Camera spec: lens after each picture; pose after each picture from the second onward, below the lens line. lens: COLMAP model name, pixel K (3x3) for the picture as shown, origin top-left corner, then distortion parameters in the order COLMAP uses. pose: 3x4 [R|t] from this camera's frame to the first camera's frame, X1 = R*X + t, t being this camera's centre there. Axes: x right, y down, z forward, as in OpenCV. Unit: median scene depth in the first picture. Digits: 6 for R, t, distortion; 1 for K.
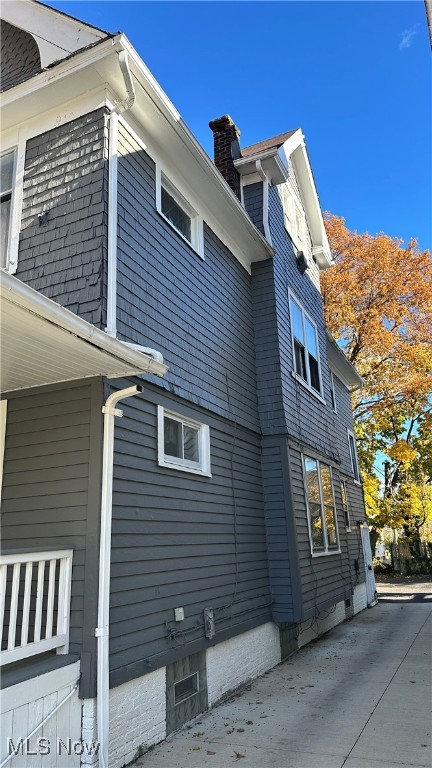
lens RADIAL K [[528.1, 0, 216.0], [0, 528.1, 384.0], [0, 0, 1]] dist [0.116494, -0.165432]
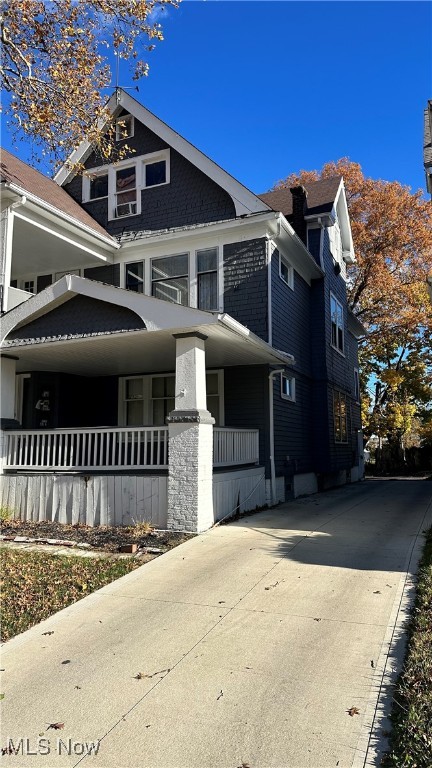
lens RADIAL K [[528.1, 0, 216.0], [0, 528.1, 384.0], [0, 0, 1]] dist [0.116494, -0.165432]
pose [[0.999345, 0.034288, 0.011546, -0.222646], [-0.035730, 0.985489, 0.165938, -0.149111], [-0.005689, -0.166242, 0.986069, -0.673070]]
